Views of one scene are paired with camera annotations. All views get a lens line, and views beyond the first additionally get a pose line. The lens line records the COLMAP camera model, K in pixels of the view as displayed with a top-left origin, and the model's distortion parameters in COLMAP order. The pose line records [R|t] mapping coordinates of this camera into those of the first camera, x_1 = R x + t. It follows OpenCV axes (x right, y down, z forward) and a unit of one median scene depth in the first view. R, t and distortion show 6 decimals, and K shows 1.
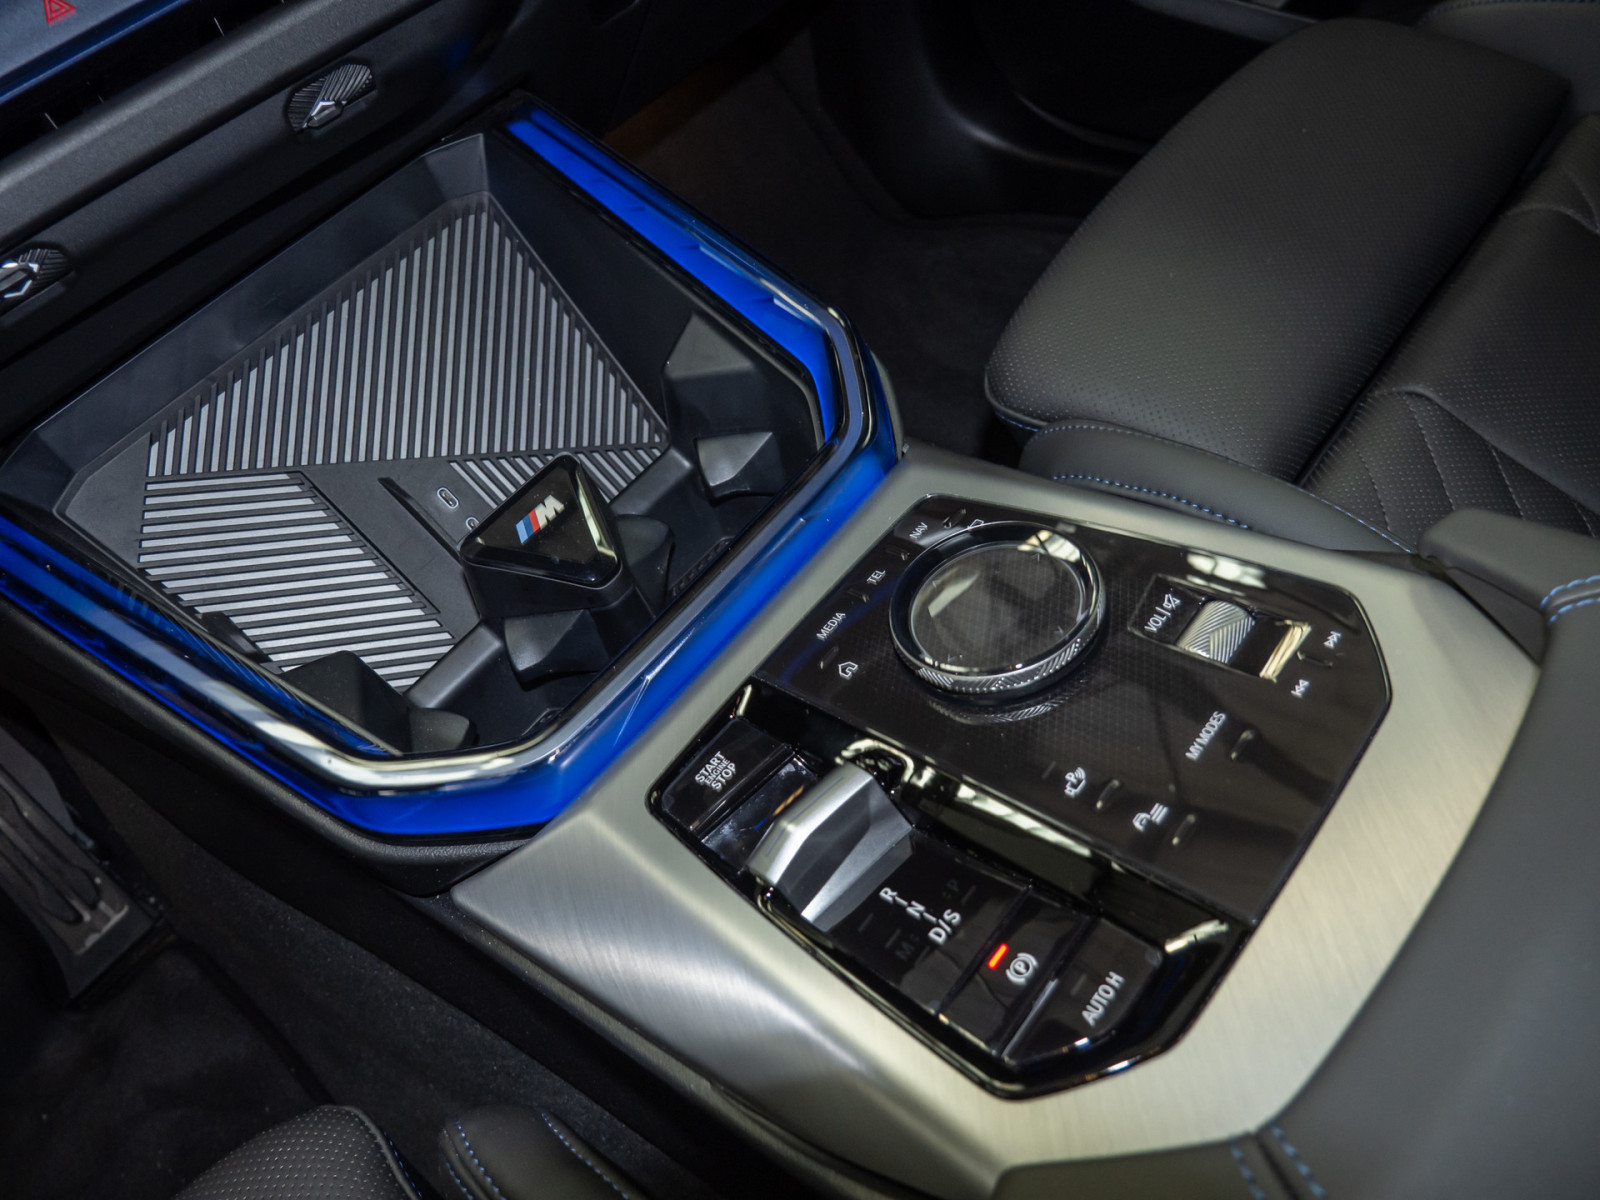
lens RADIAL K [[1158.9, 0, 825.0], [0, 1158.9, 604.7], [0, 0, 1]] dist [-0.053740, 0.008777]
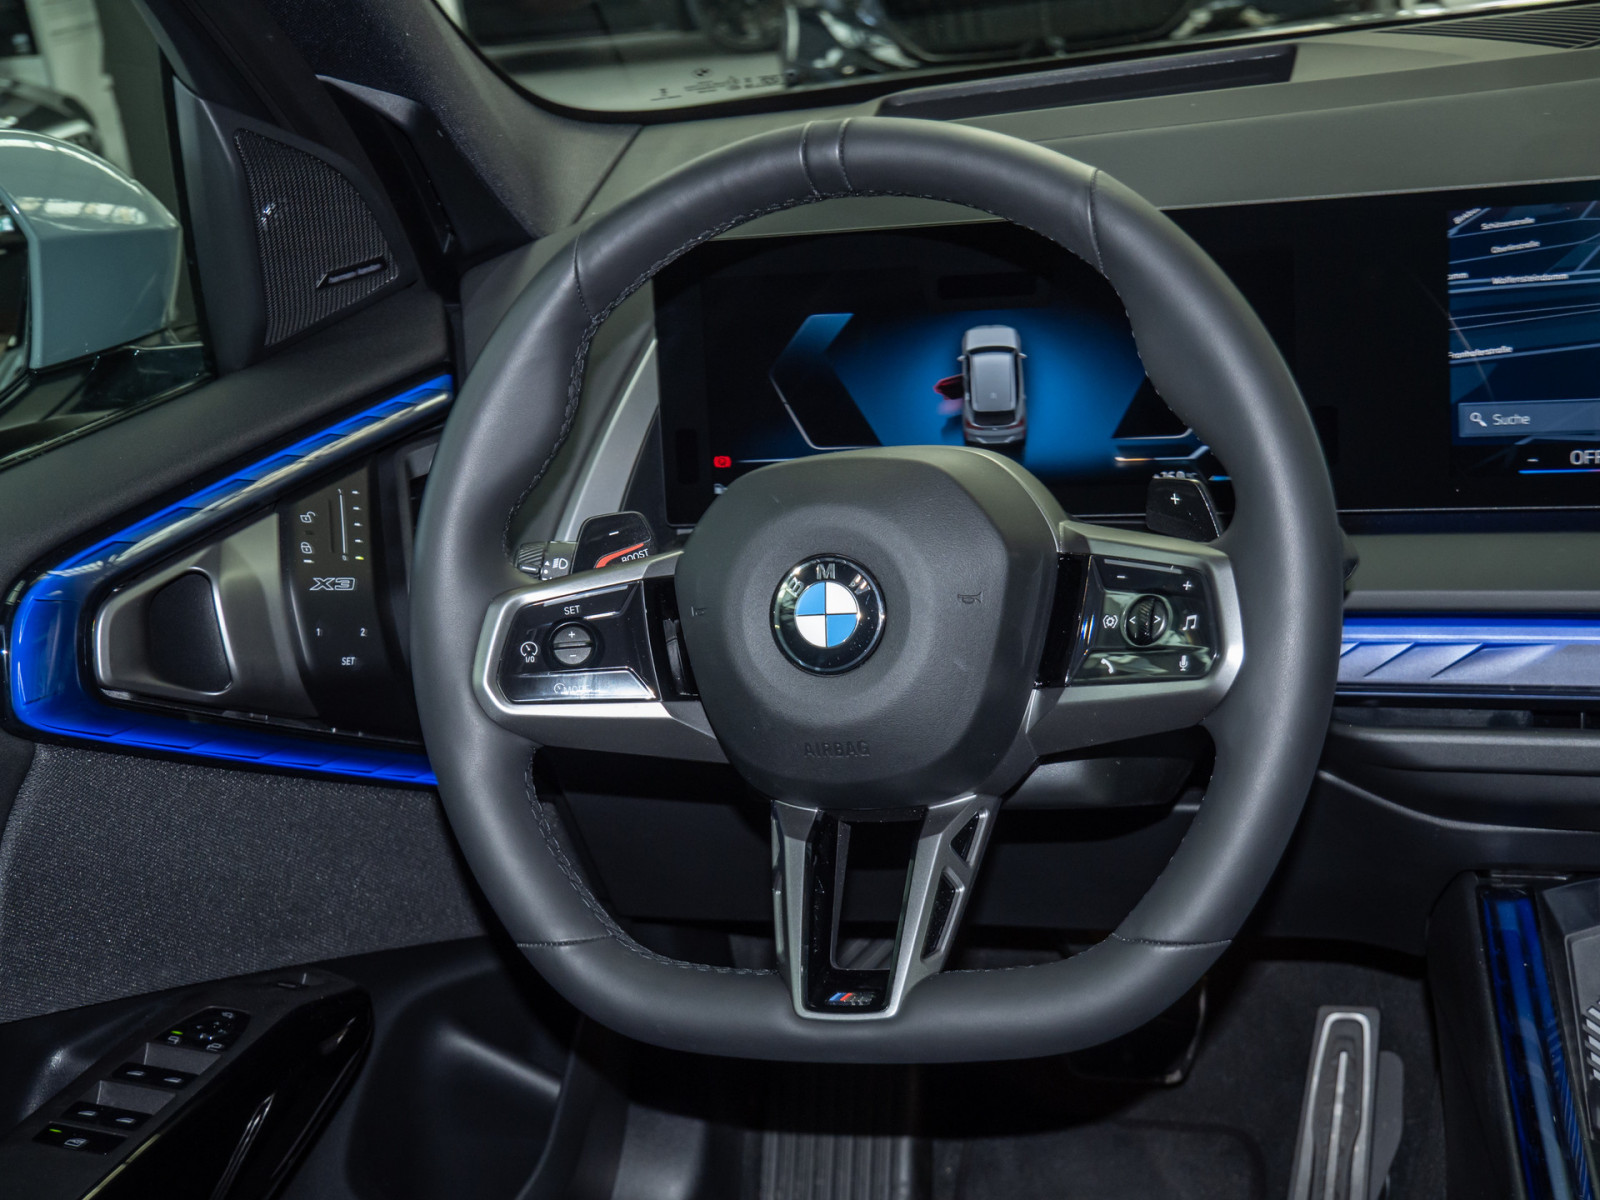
lens RADIAL K [[2295.0, 0, 800.0], [0, 2295.0, 600.0], [0, 0, 1]] dist [0.015083, 0.016070]
pose [[0.375951, 0.425488, -0.823177, 0.789805], [-0.678073, 0.731789, 0.068570, 0.036727], [0.631568, 0.532395, 0.563629, -0.982766]]
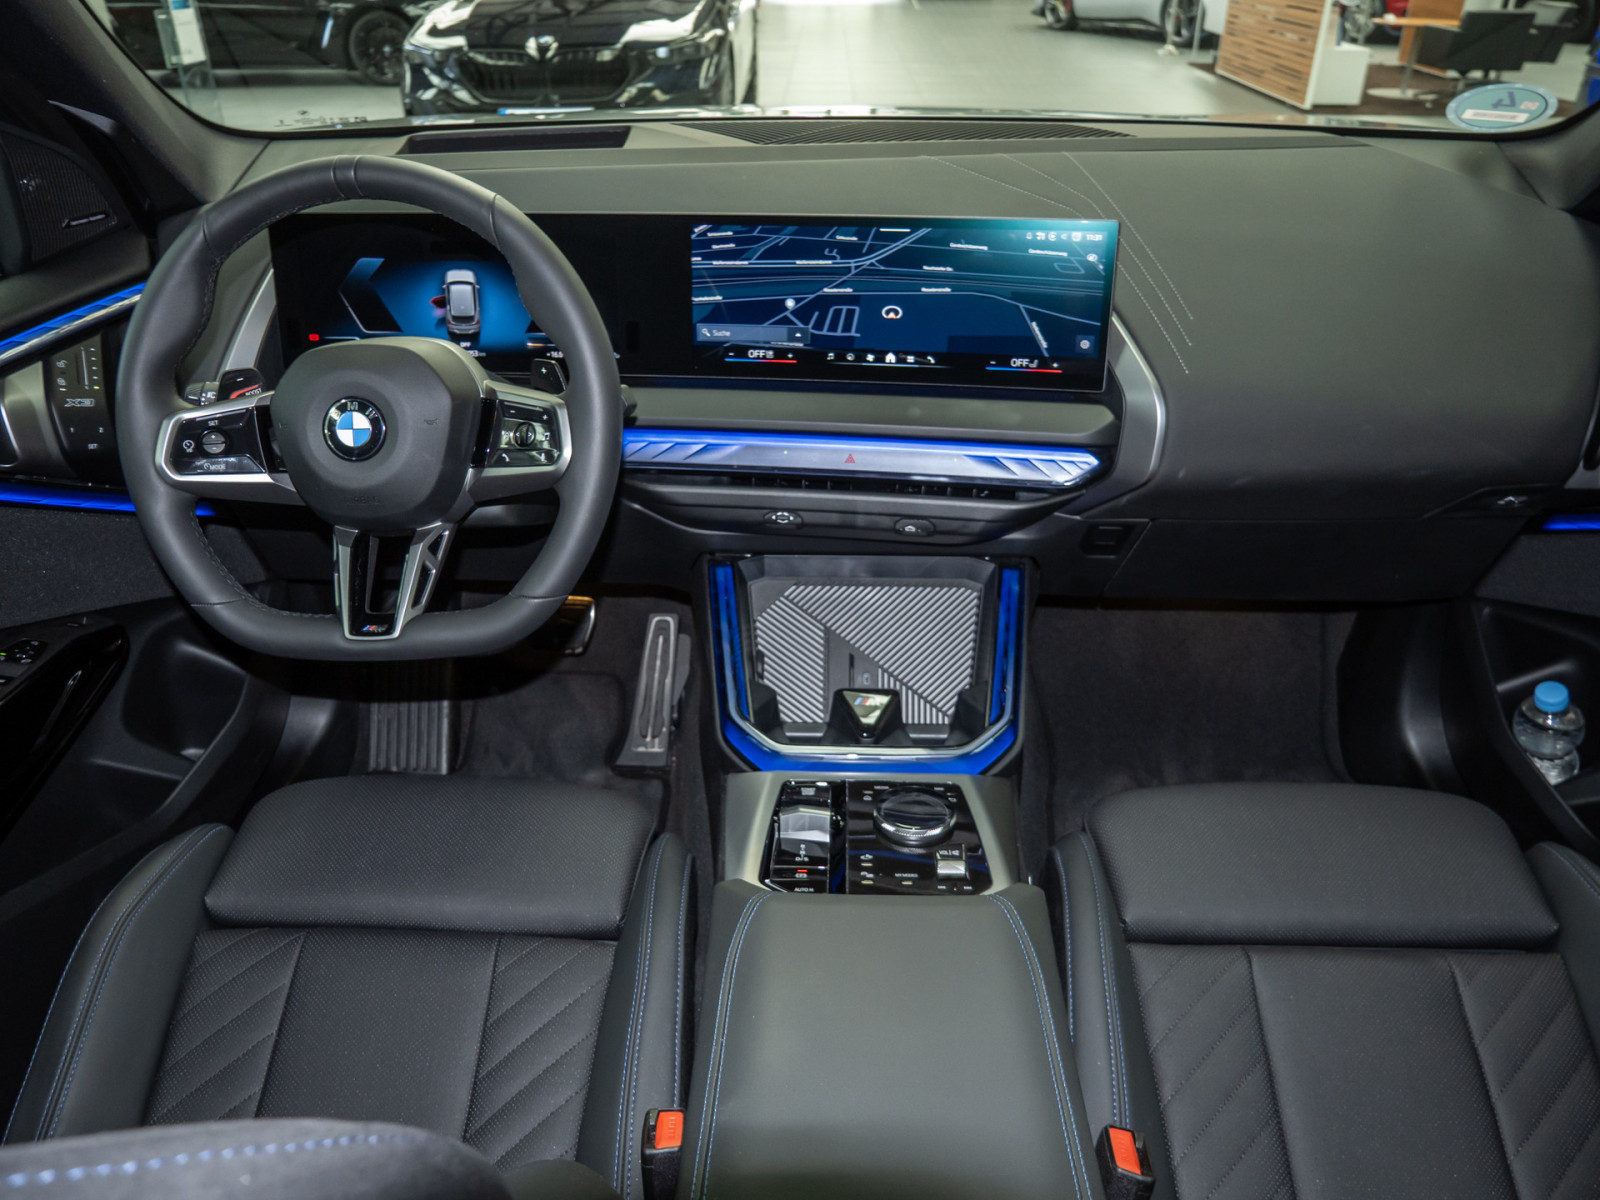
lens RADIAL K [[1158.9, 0, 825.0], [0, 1158.9, 604.7], [0, 0, 1]] dist [-0.053740, 0.008777]
pose [[0.603265, 0.550692, -0.576897, 0.863245], [-0.684497, 0.728737, -0.020147, -0.101344], [0.409312, 0.407038, 0.816568, -0.941667]]
